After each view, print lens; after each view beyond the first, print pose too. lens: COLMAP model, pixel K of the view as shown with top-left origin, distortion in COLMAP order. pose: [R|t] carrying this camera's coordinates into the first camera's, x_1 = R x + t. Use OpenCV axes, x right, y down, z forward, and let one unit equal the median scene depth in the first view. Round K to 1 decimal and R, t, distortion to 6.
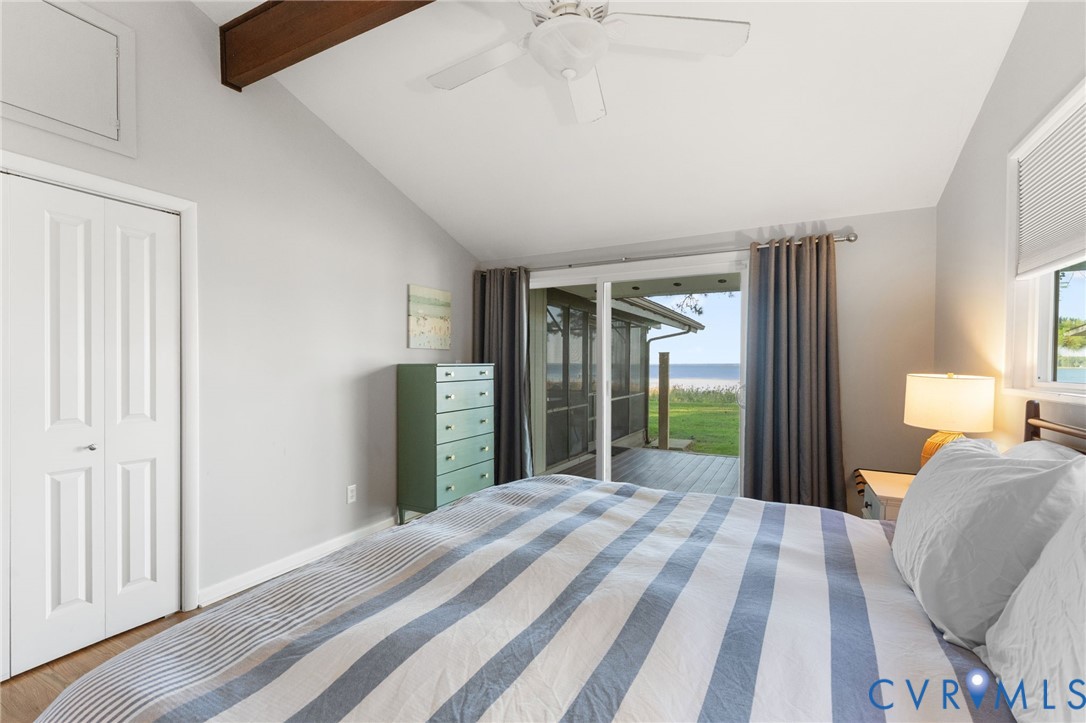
lens RADIAL K [[479.0, 0, 541.1], [0, 479.0, 364.6], [0, 0, 1]] dist [-0.001345, 0.000055]
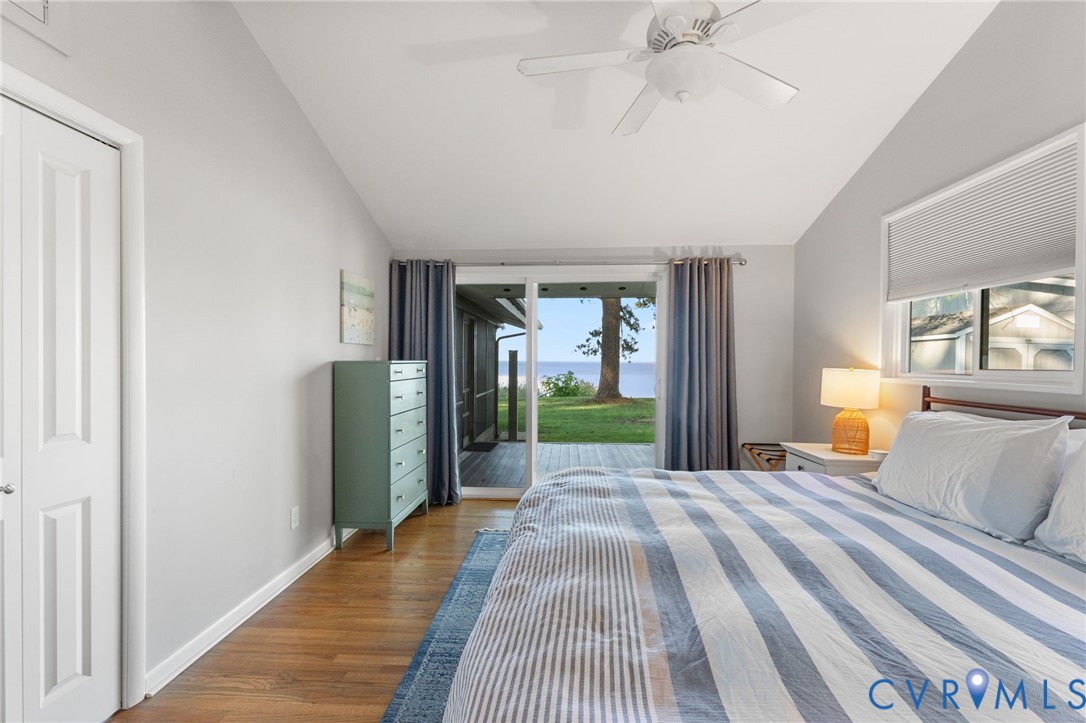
lens RADIAL K [[472.1, 0, 543.0], [0, 472.1, 361.5], [0, 0, 1]] dist [0.000039, 0.000049]
pose [[0.909193, 0.000650, 0.416374, -0.345570], [-0.000108, 0.999999, -0.001326, 0.001059], [-0.416374, 0.001161, 0.909193, 0.075729]]
